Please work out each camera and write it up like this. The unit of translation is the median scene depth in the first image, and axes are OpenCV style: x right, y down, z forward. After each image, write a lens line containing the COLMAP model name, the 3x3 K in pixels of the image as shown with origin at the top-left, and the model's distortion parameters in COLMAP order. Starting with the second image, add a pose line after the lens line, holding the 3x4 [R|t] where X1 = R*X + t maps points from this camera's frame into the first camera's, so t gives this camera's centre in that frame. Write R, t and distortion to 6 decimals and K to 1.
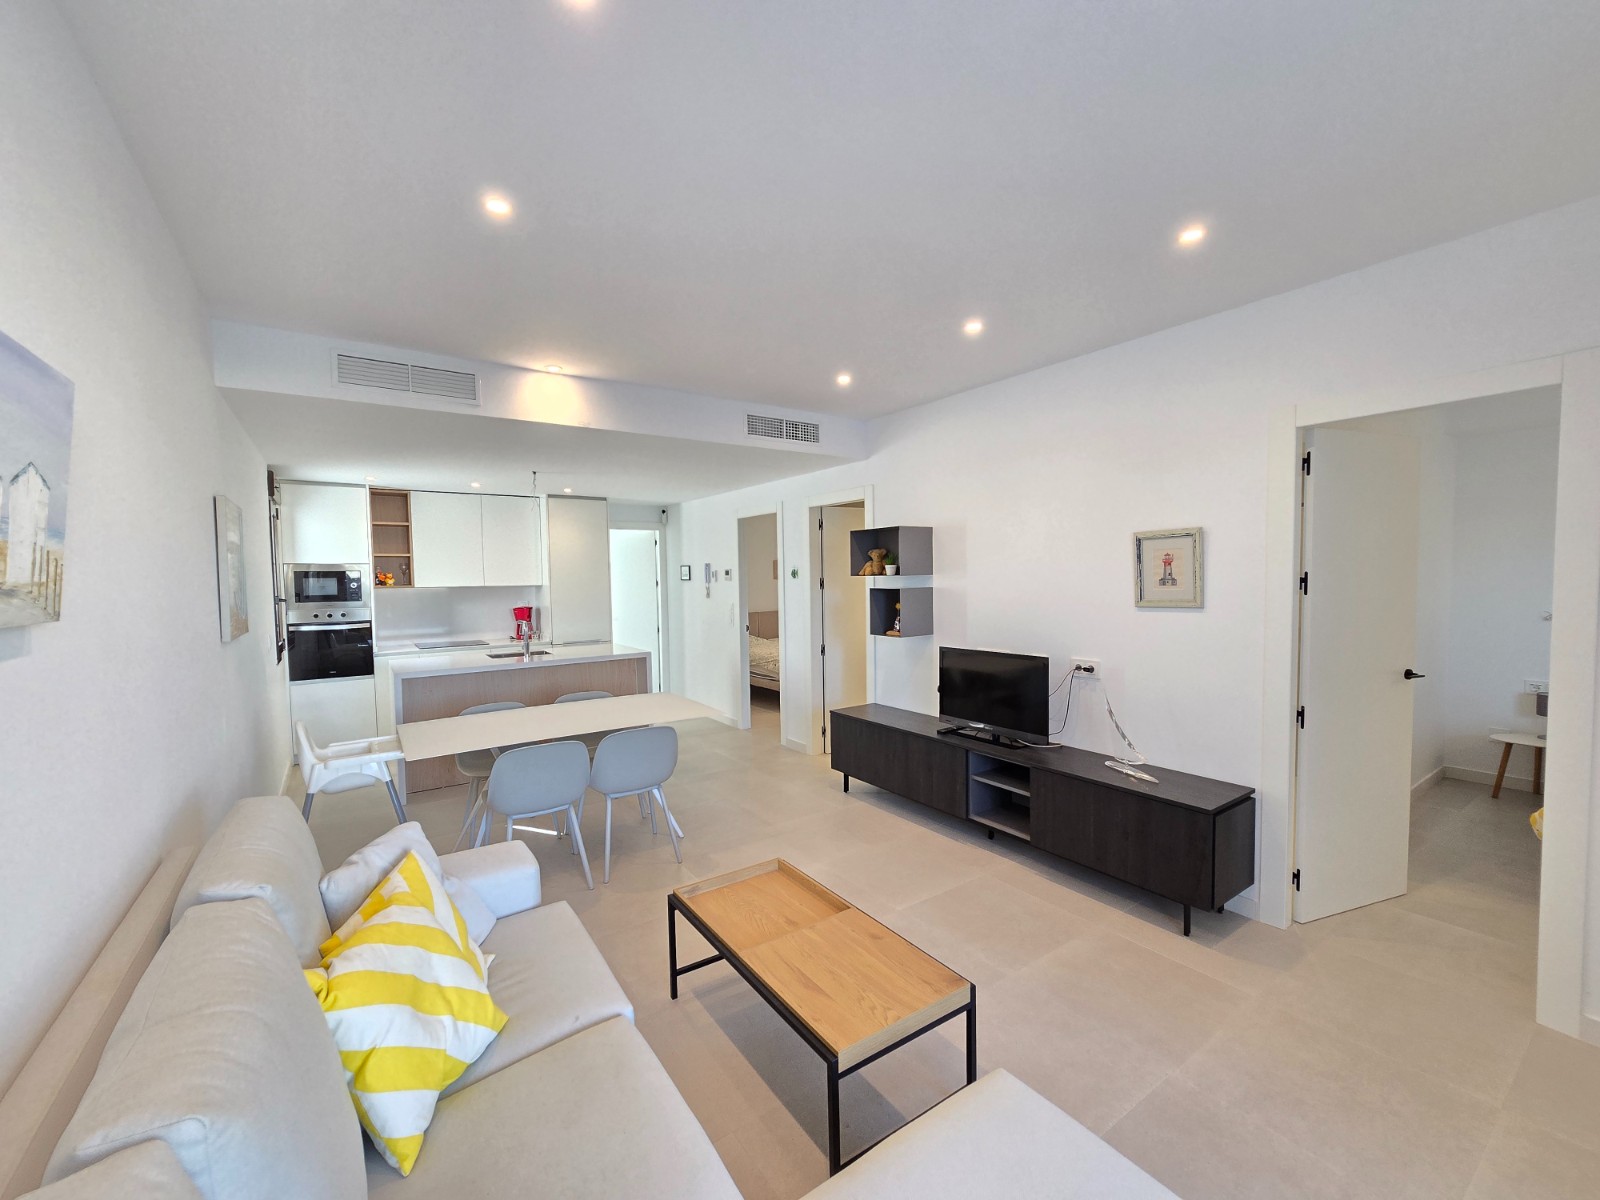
lens RADIAL K [[654.6, 0, 797.1], [0, 654.6, 609.0], [0, 0, 1]] dist [0.000105, -0.000618]
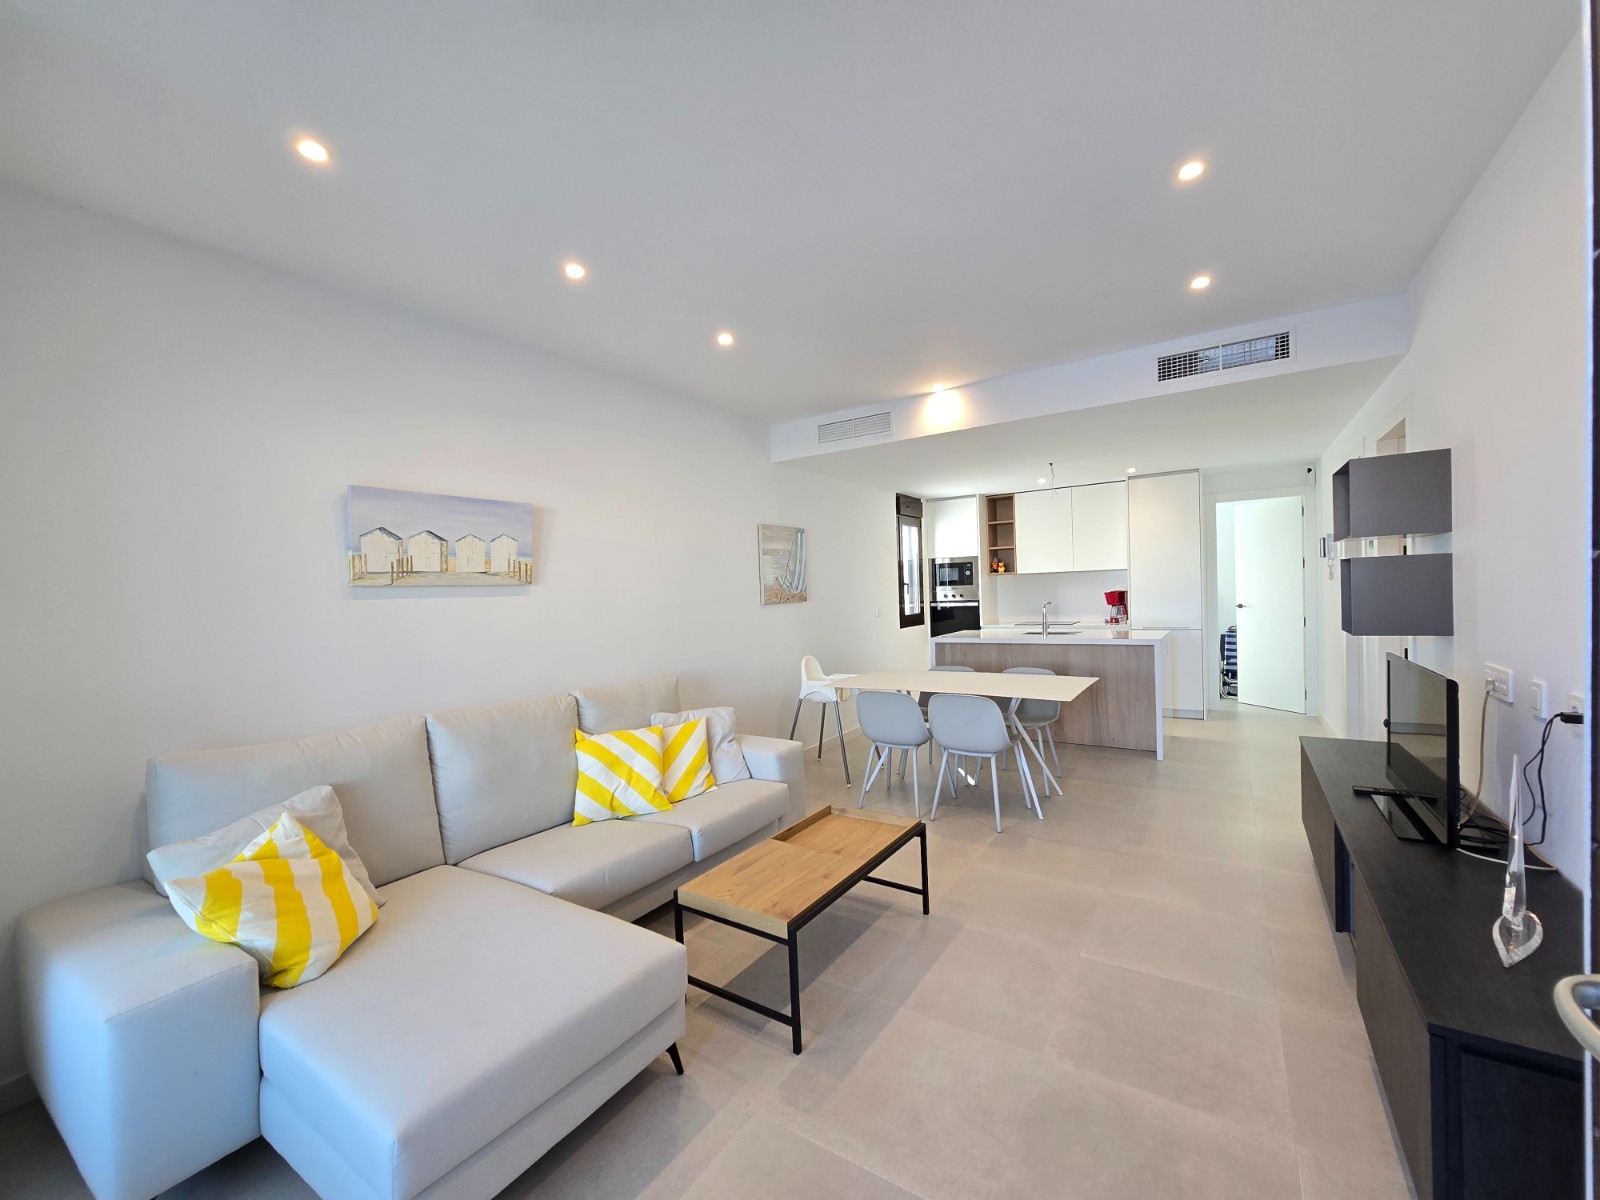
lens RADIAL K [[654.6, 0, 797.1], [0, 654.6, 609.0], [0, 0, 1]] dist [0.000105, -0.000618]
pose [[0.377725, 0.029131, -0.925459, 0.399477], [-0.014375, 0.999569, 0.025597, 0.007055], [0.925806, 0.003635, 0.377981, 0.189653]]
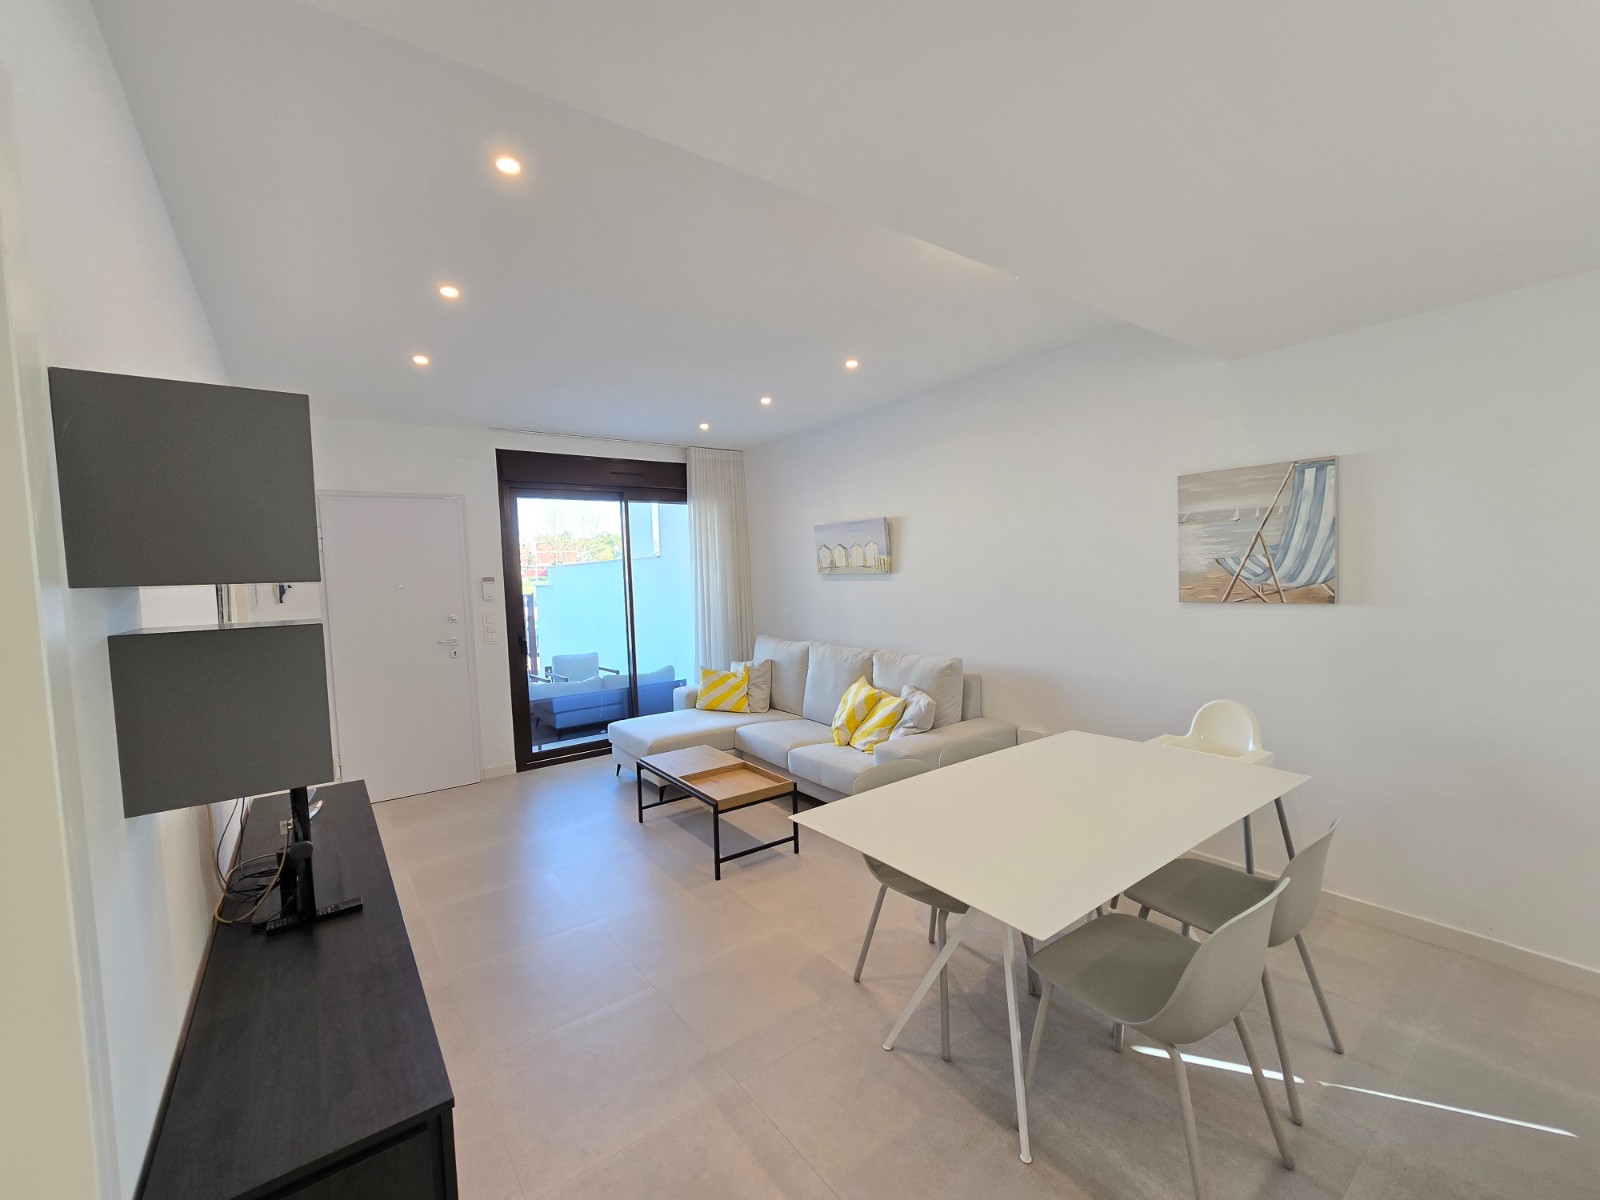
lens RADIAL K [[654.6, 0, 797.1], [0, 654.6, 609.0], [0, 0, 1]] dist [0.000105, -0.000618]
pose [[-0.997986, 0.053632, -0.033874, -0.068739], [0.049727, 0.992999, 0.107144, -0.045448], [0.039383, 0.105244, -0.993666, 1.005704]]
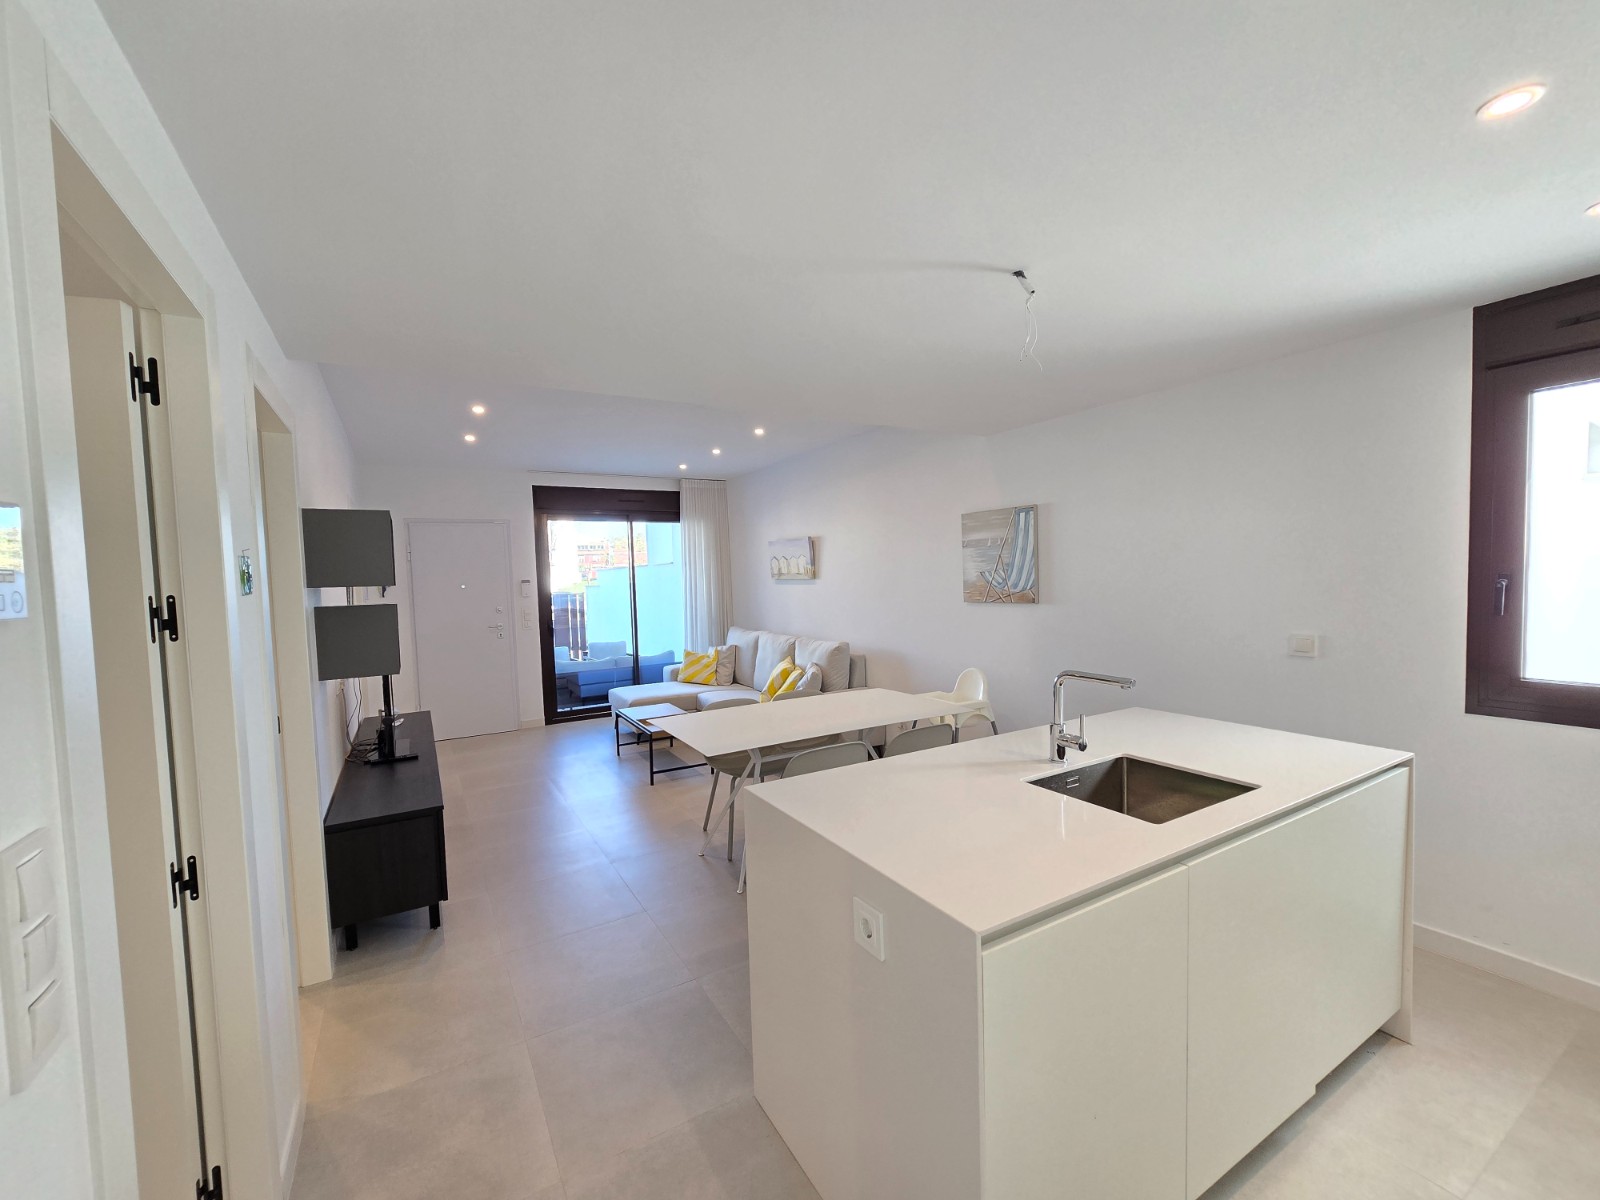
lens RADIAL K [[654.6, 0, 797.1], [0, 654.6, 609.0], [0, 0, 1]] dist [0.000105, -0.000618]
pose [[-0.996433, 0.041697, 0.073360, -0.265176], [0.048985, 0.993728, 0.100525, -0.056731], [-0.068708, 0.103760, -0.992226, 1.265416]]
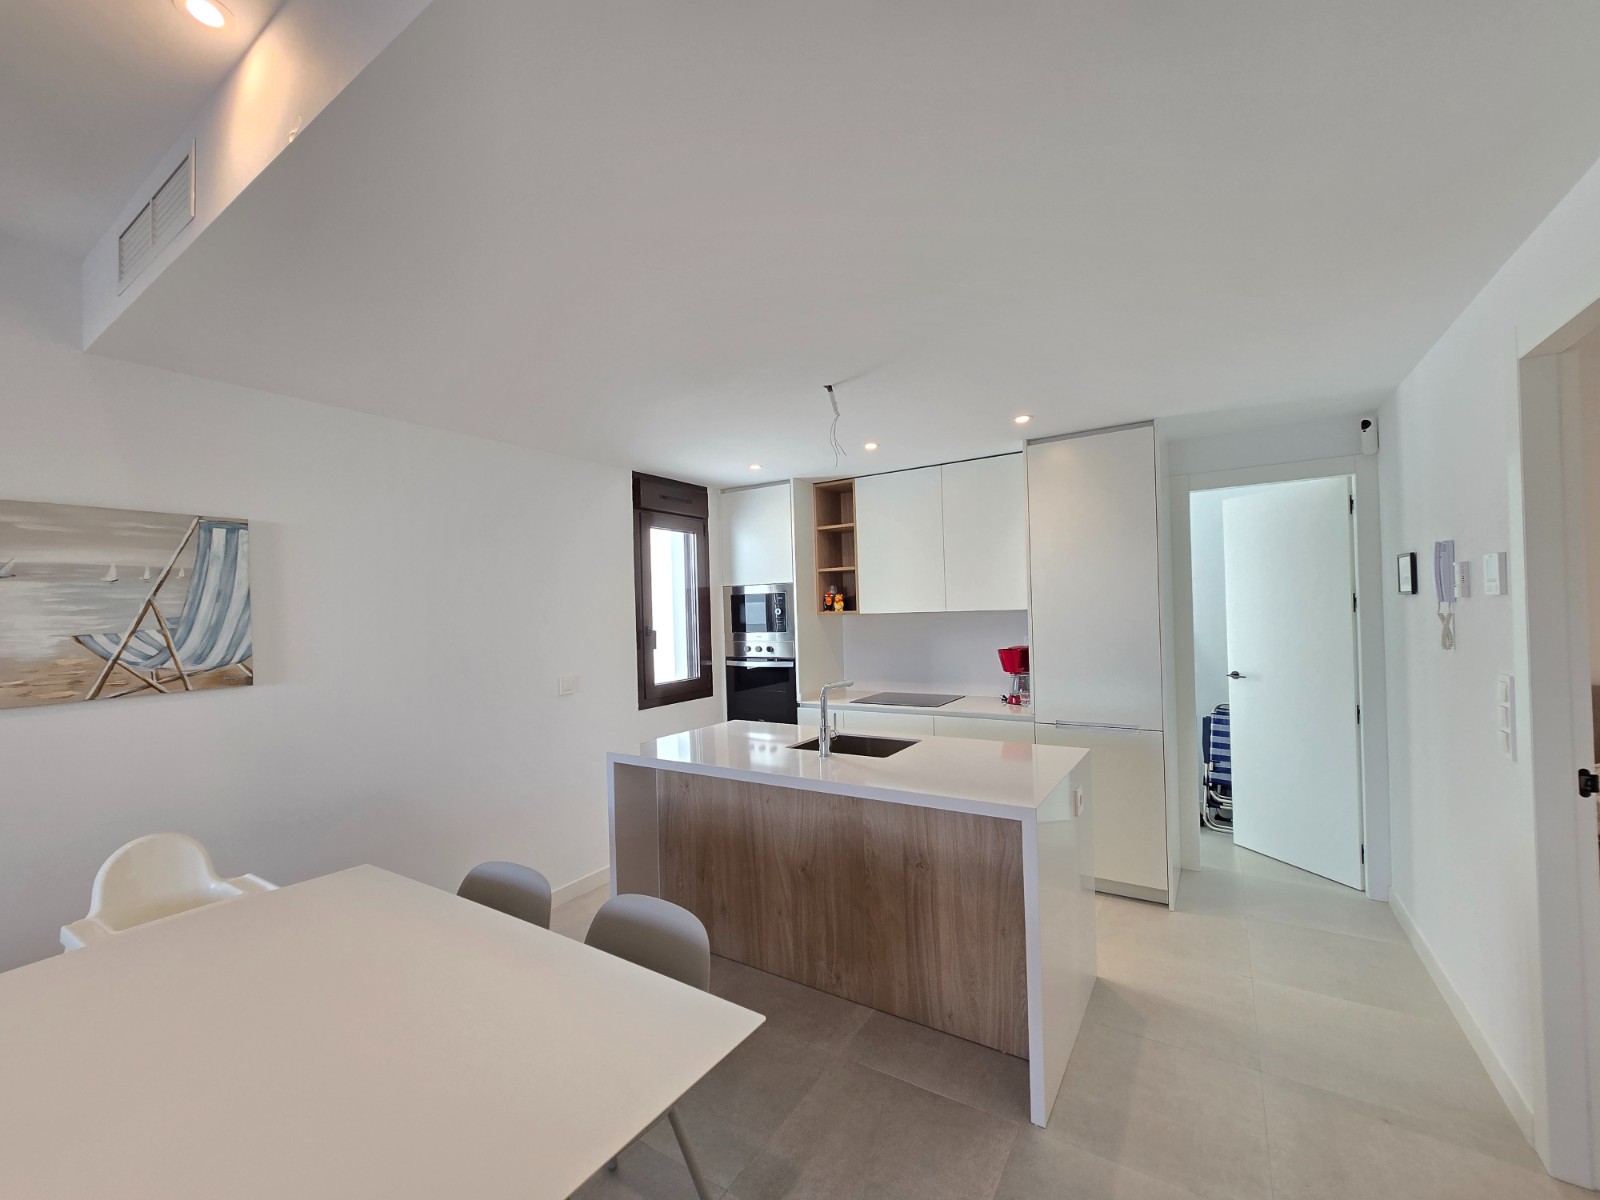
lens RADIAL K [[654.6, 0, 797.1], [0, 654.6, 609.0], [0, 0, 1]] dist [0.000105, -0.000618]
pose [[0.387017, 0.000281, -0.922072, 0.045150], [-0.022454, 0.999706, -0.009120, -0.032235], [0.921799, 0.024234, 0.386910, 0.713076]]
